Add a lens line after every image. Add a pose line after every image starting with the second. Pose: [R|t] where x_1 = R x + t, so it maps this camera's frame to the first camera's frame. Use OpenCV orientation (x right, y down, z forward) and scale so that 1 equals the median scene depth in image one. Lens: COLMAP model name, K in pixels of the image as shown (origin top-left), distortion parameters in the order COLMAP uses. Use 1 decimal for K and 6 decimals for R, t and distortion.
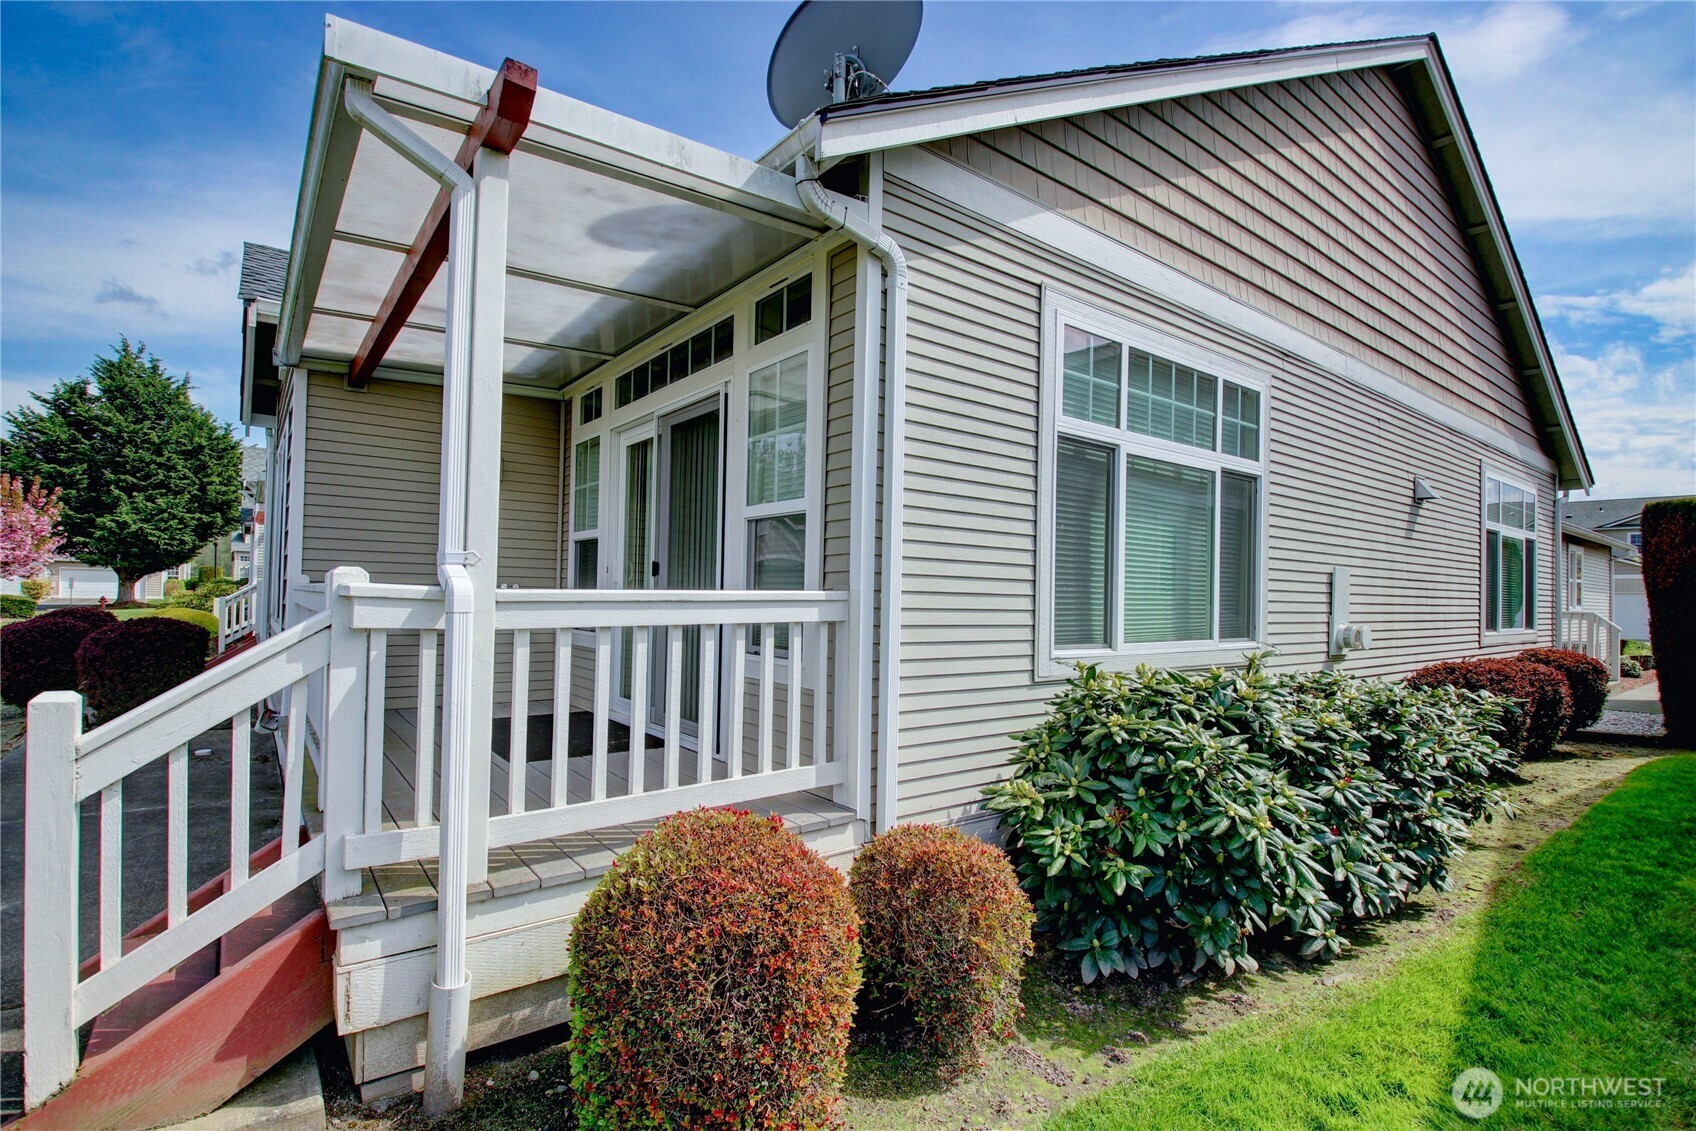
lens RADIAL K [[791.1, 0, 838.9], [0, 791.1, 576.9], [0, 0, 1]] dist [0.005043, -0.020511]
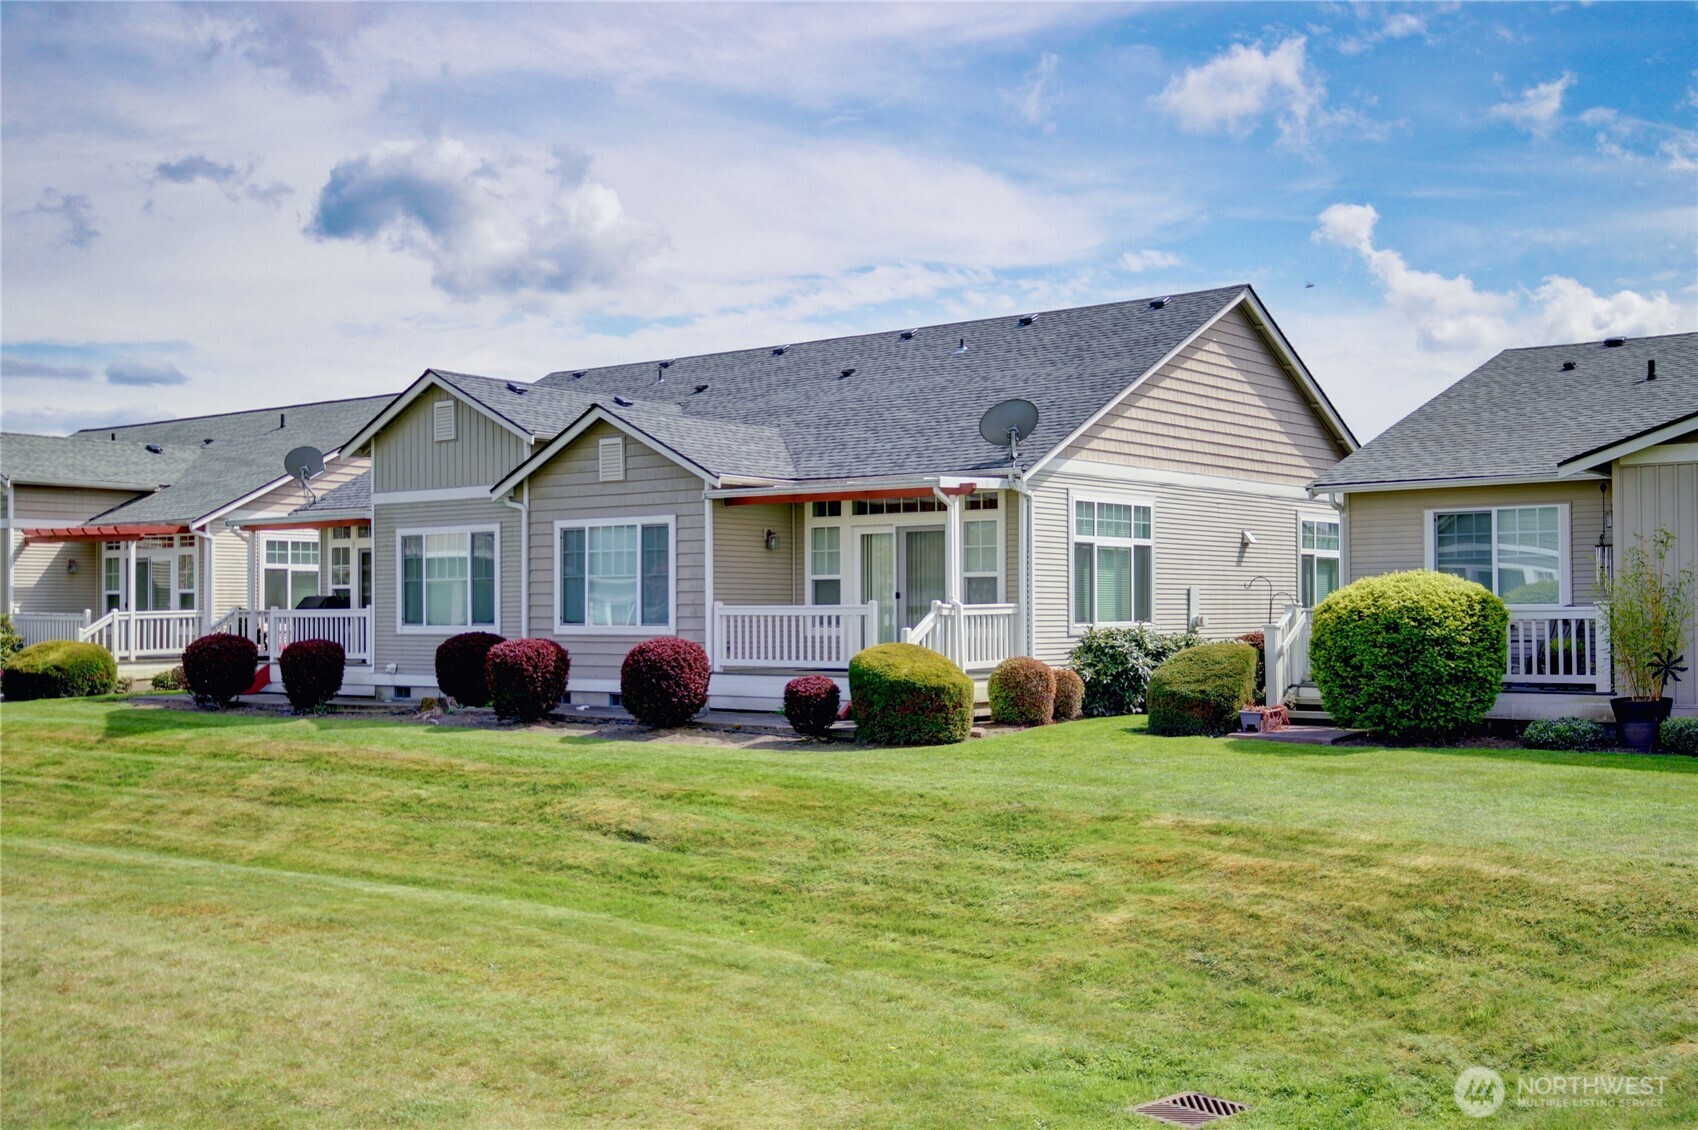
lens RADIAL K [[1777.6, 0, 849.0], [0, 1777.6, 565.0], [0, 0, 1]] dist [-0.061550, 0.388916]
pose [[0.966145, -0.015204, 0.257550, -1.794300], [0.015471, 0.999880, 0.000990, -0.112242], [-0.257534, 0.003028, 0.966264, -4.114444]]
